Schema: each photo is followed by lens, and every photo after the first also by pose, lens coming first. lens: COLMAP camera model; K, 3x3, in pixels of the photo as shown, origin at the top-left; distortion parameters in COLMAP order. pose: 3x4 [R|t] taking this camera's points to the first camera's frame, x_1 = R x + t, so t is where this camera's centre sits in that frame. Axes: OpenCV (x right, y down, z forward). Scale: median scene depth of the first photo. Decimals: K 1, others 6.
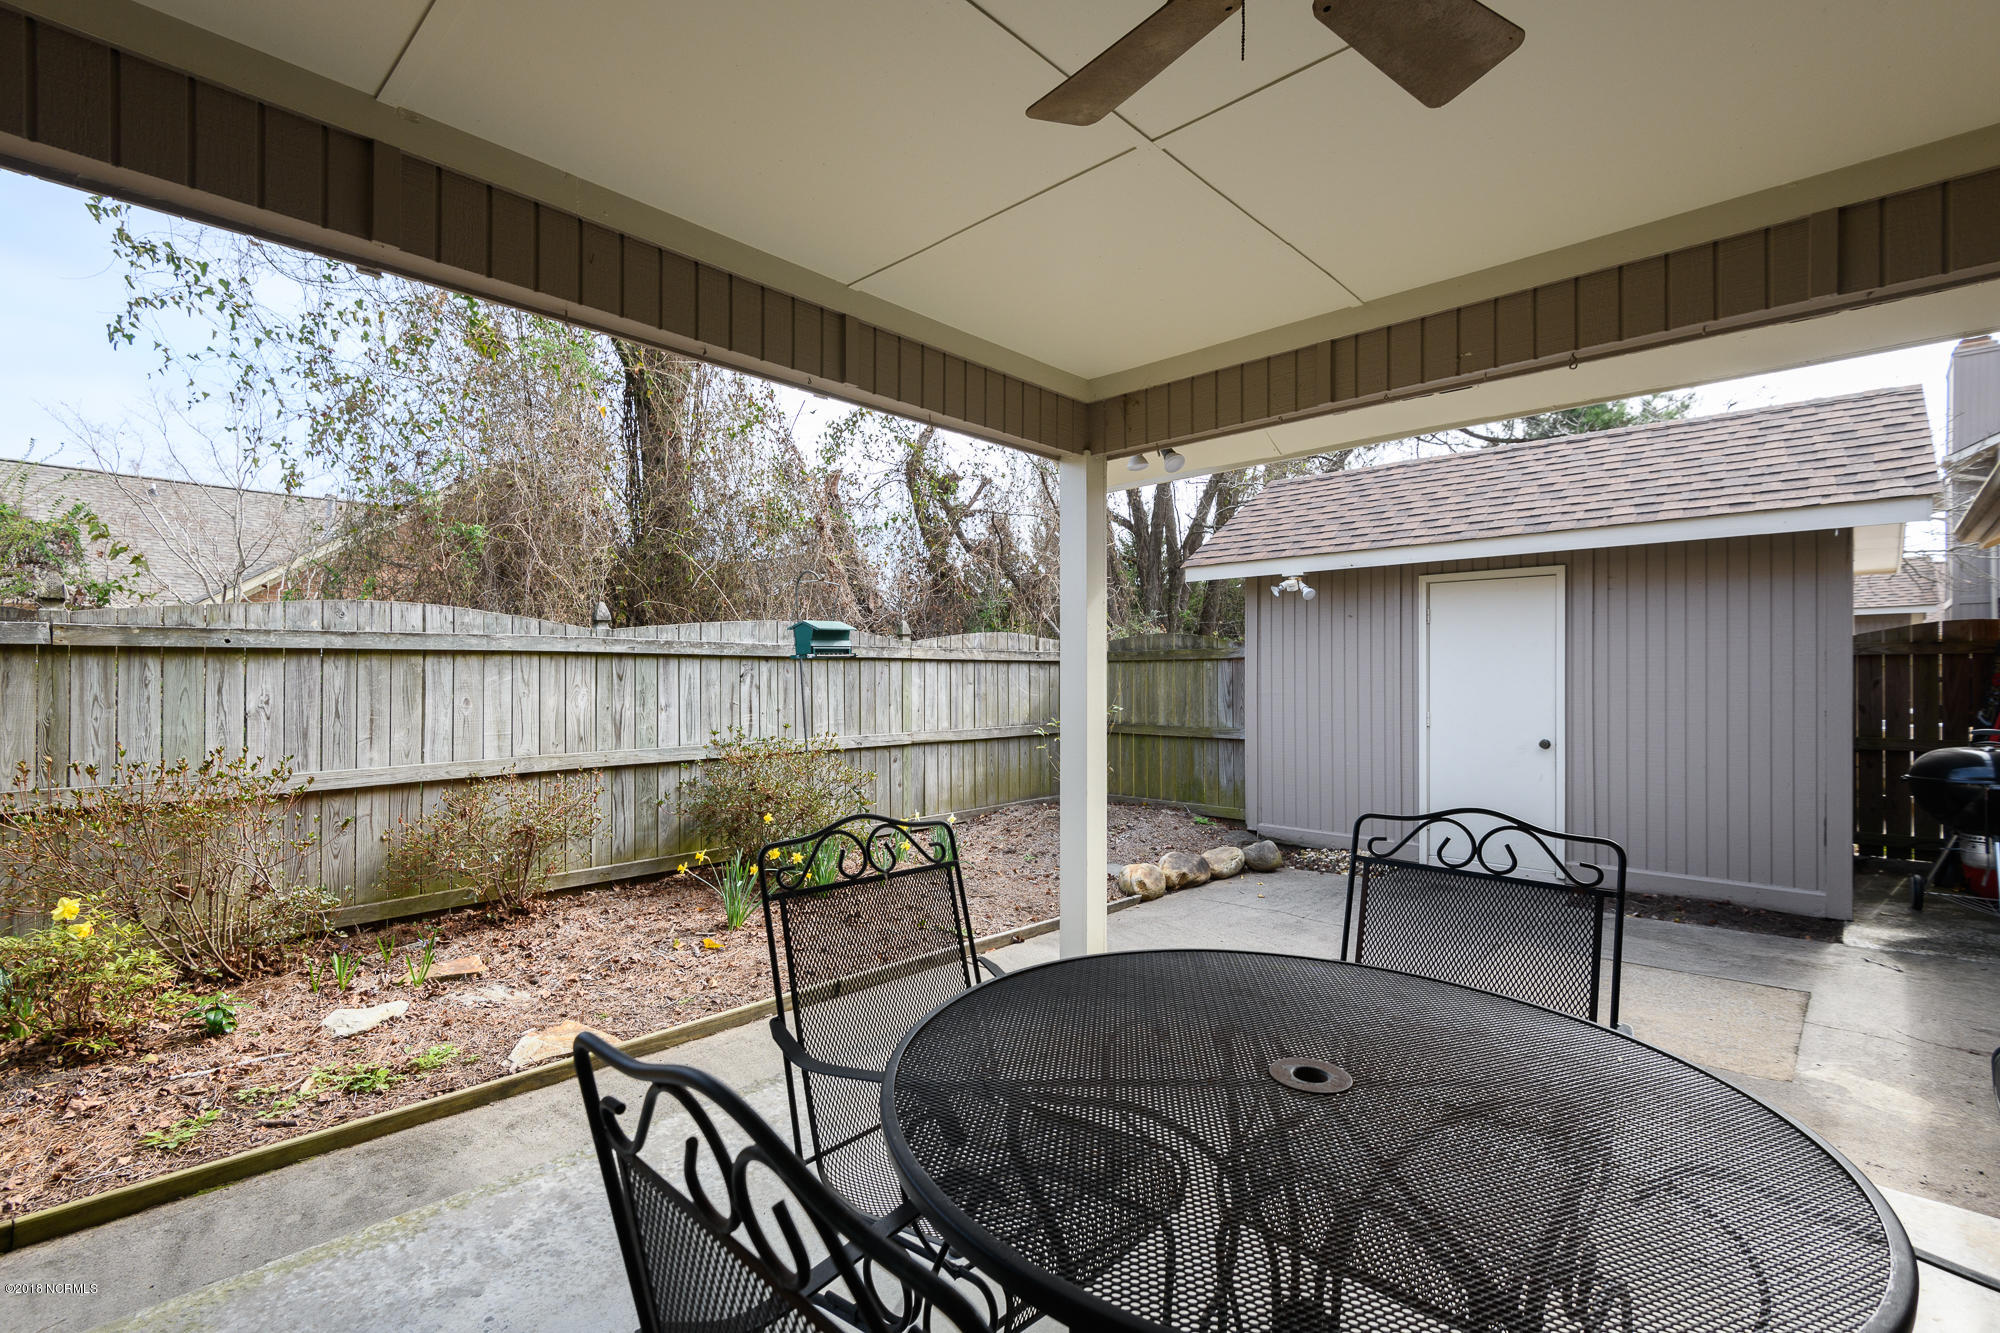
lens RADIAL K [[903.4, 0, 1002.9], [0, 903.4, 676.1], [0, 0, 1]] dist [0.012901, -0.000344]
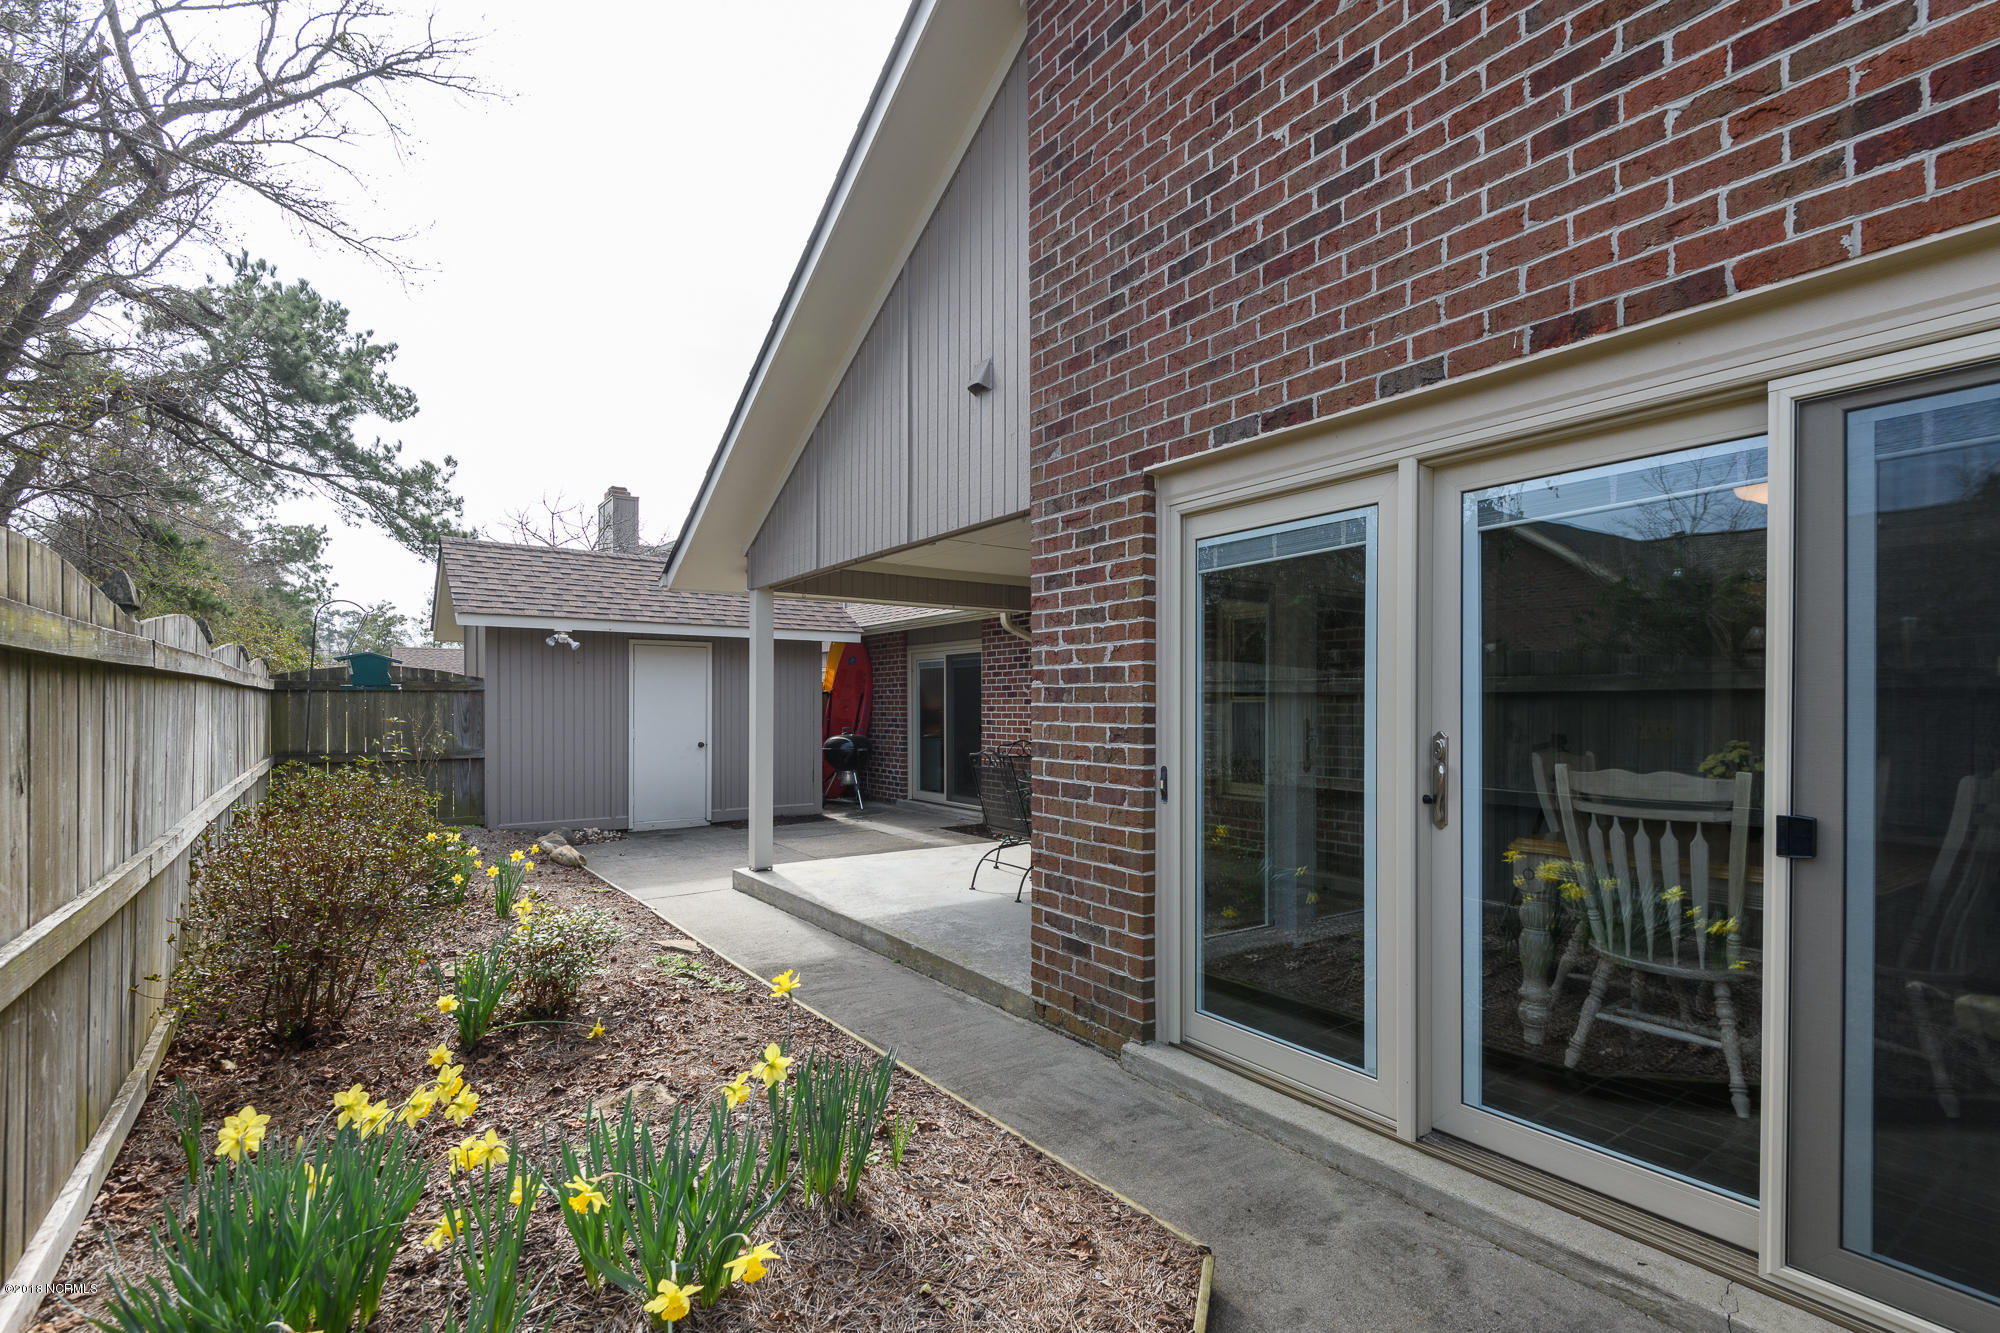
lens RADIAL K [[927.4, 0, 998.7], [0, 927.4, 660.7], [0, 0, 1]] dist [0.031689, -0.013672]
pose [[0.224647, 0.042309, 0.973521, -0.896139], [-0.000417, 0.999061, -0.043323, -0.006725], [-0.974440, 0.009326, 0.224454, 0.049381]]
